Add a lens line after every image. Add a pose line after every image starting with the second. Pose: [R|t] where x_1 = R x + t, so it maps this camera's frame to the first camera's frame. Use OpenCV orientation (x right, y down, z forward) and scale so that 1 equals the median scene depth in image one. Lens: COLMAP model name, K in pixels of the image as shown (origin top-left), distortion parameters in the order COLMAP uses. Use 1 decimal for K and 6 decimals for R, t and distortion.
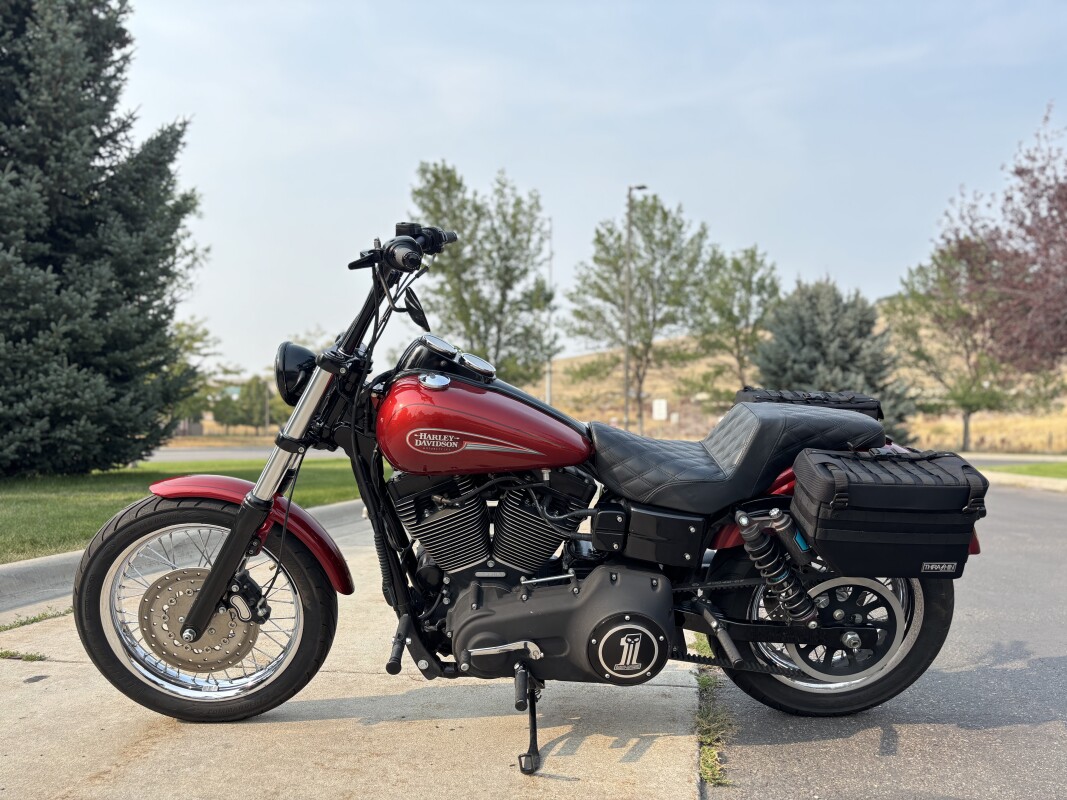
lens RADIAL K [[813.6, 0, 536.1], [0, 813.6, 404.0], [0, 0, 1]] dist [0.011318, -0.025783]
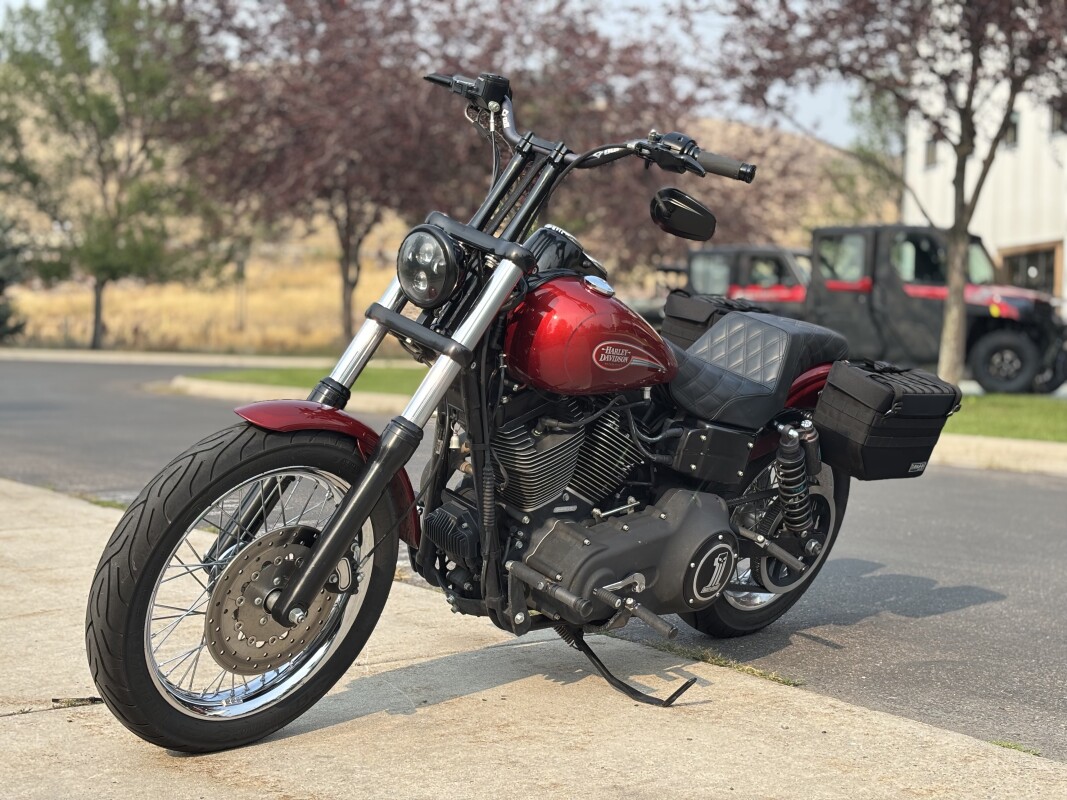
lens RADIAL K [[1616.3, 0, 522.0], [0, 1616.3, 407.8], [0, 0, 1]] dist [0.081809, 0.000000]
pose [[0.706477, -0.024124, 0.707325, -0.106631], [-0.043510, 0.996048, 0.077429, -0.002254], [-0.706397, -0.085478, 0.702635, -0.013048]]
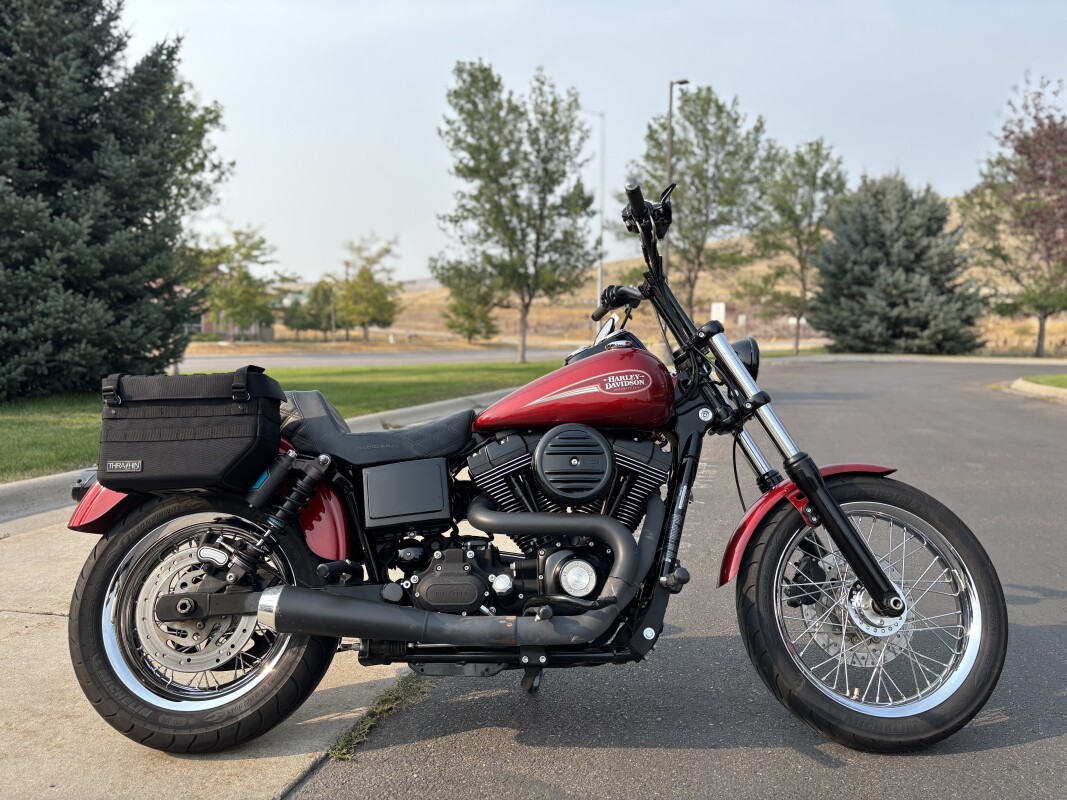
lens RADIAL K [[813.6, 0, 534.8], [0, 813.6, 402.4], [0, 0, 1]] dist [0.011318, -0.025783]
pose [[0.995968, 0.002476, -0.089679, 0.040750], [0.008226, 0.992888, 0.118767, -0.008602], [0.089335, -0.119025, 0.988864, 0.001839]]
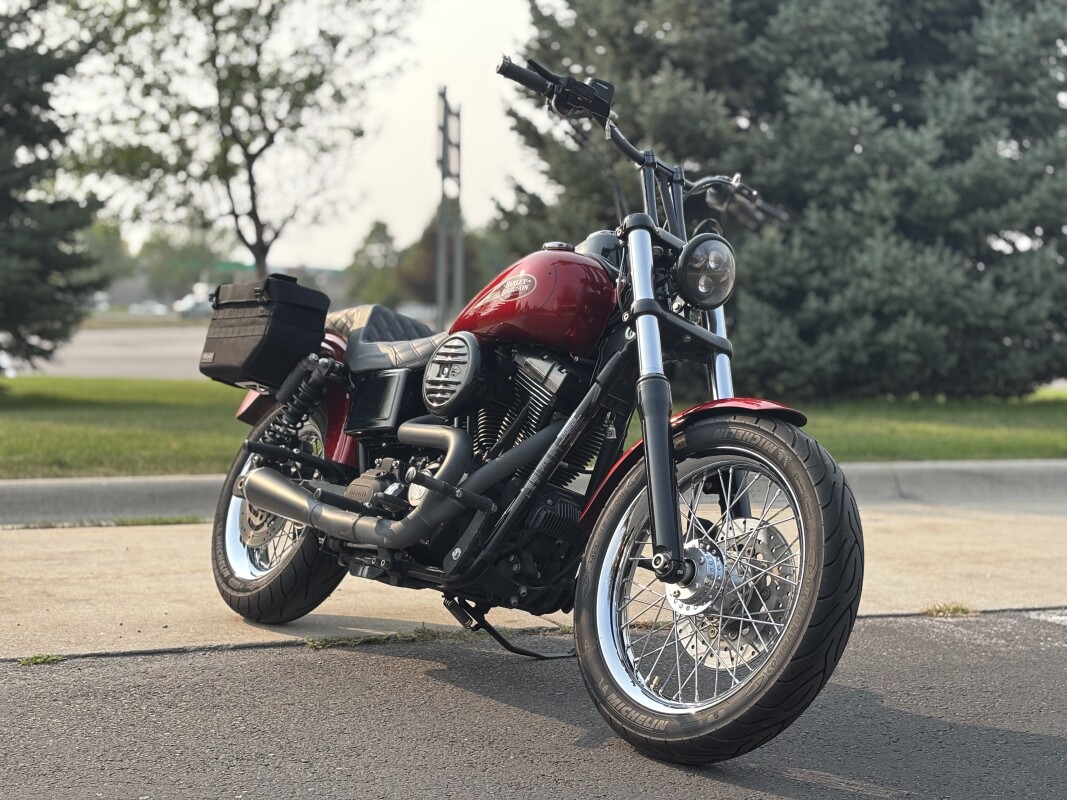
lens RADIAL K [[1616.3, 0, 538.5], [0, 1616.3, 402.9], [0, 0, 1]] dist [0.081809, 0.000000]
pose [[0.505314, 0.037159, -0.862135, 0.163937], [0.027228, 0.997888, 0.058969, 0.000793], [0.862506, -0.053272, 0.503236, 0.011900]]
